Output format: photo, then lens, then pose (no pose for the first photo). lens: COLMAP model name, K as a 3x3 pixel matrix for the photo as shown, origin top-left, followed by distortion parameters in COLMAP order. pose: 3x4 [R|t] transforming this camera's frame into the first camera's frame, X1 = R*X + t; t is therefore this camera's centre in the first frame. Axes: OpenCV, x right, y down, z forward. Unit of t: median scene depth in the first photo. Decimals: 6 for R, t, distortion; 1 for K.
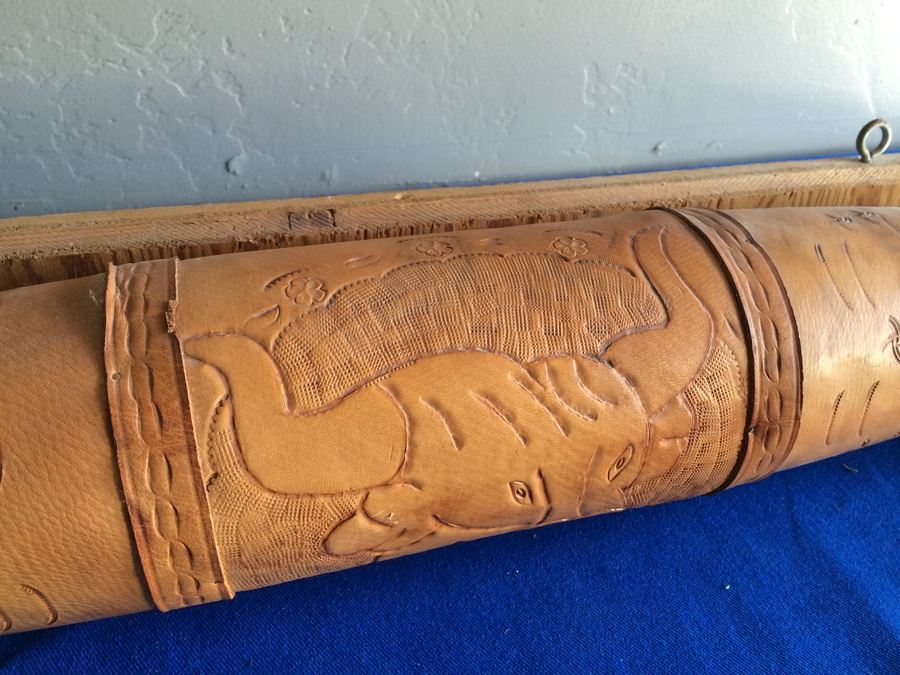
lens RADIAL K [[791.9, 0, 450.0], [0, 791.9, 337.5], [0, 0, 1]] dist [0.100555, -0.149350]
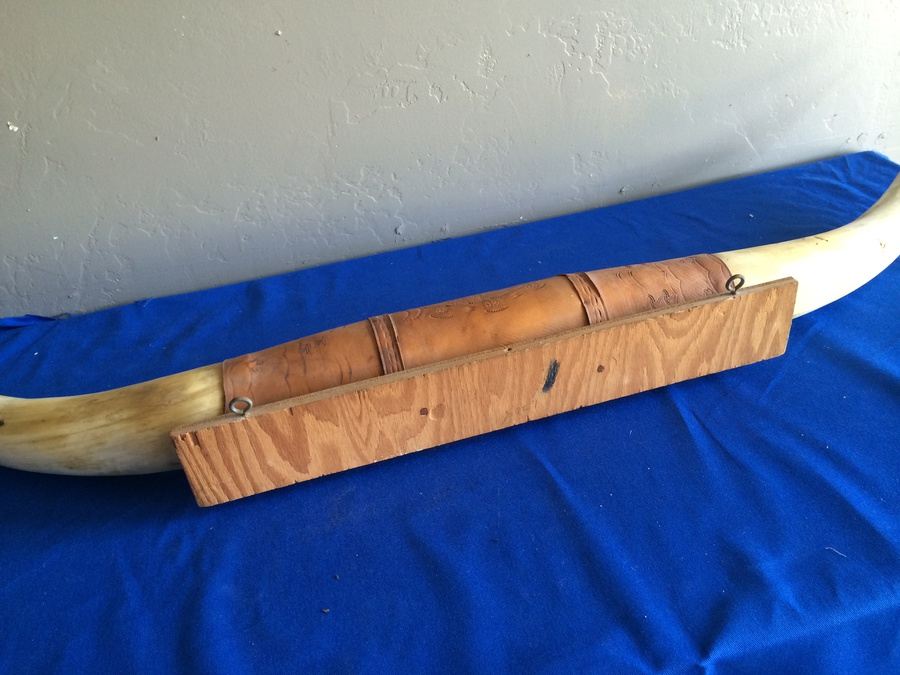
lens RADIAL K [[791.9, 0, 450.0], [0, 791.9, 337.5], [0, 0, 1]] dist [0.100555, -0.149350]
pose [[0.987564, -0.091423, -0.127906, 0.098407], [0.091865, 0.995768, -0.002449, 0.078469], [0.127588, -0.009332, 0.991783, -1.061937]]
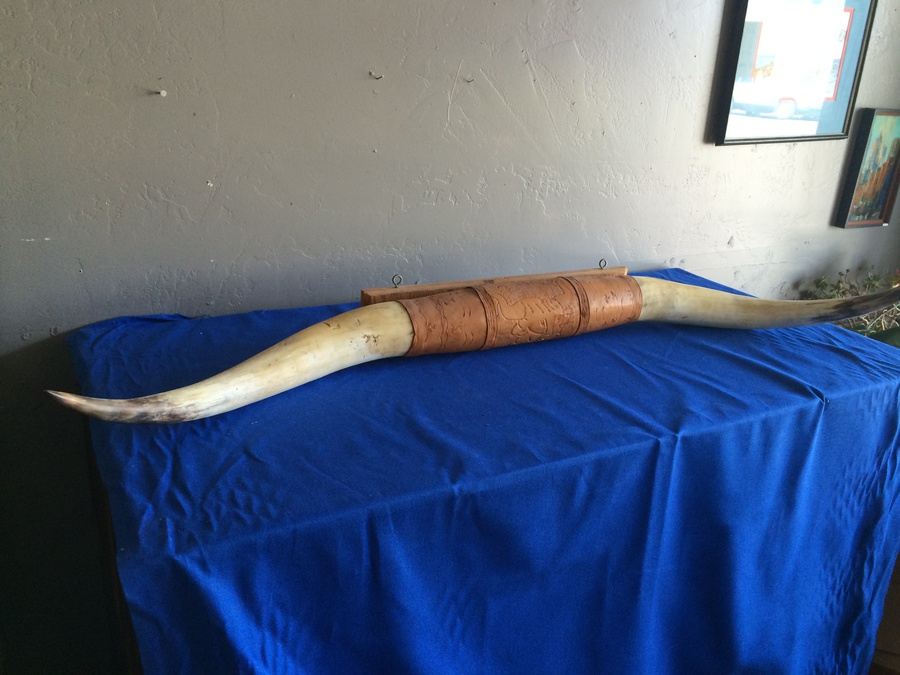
lens RADIAL K [[791.9, 0, 450.0], [0, 791.9, 337.5], [0, 0, 1]] dist [0.100555, -0.149350]
pose [[0.982600, -0.055066, 0.177386, -0.759888], [0.091128, 0.975120, -0.202080, 0.670194], [-0.161845, 0.214729, 0.963171, -2.084274]]
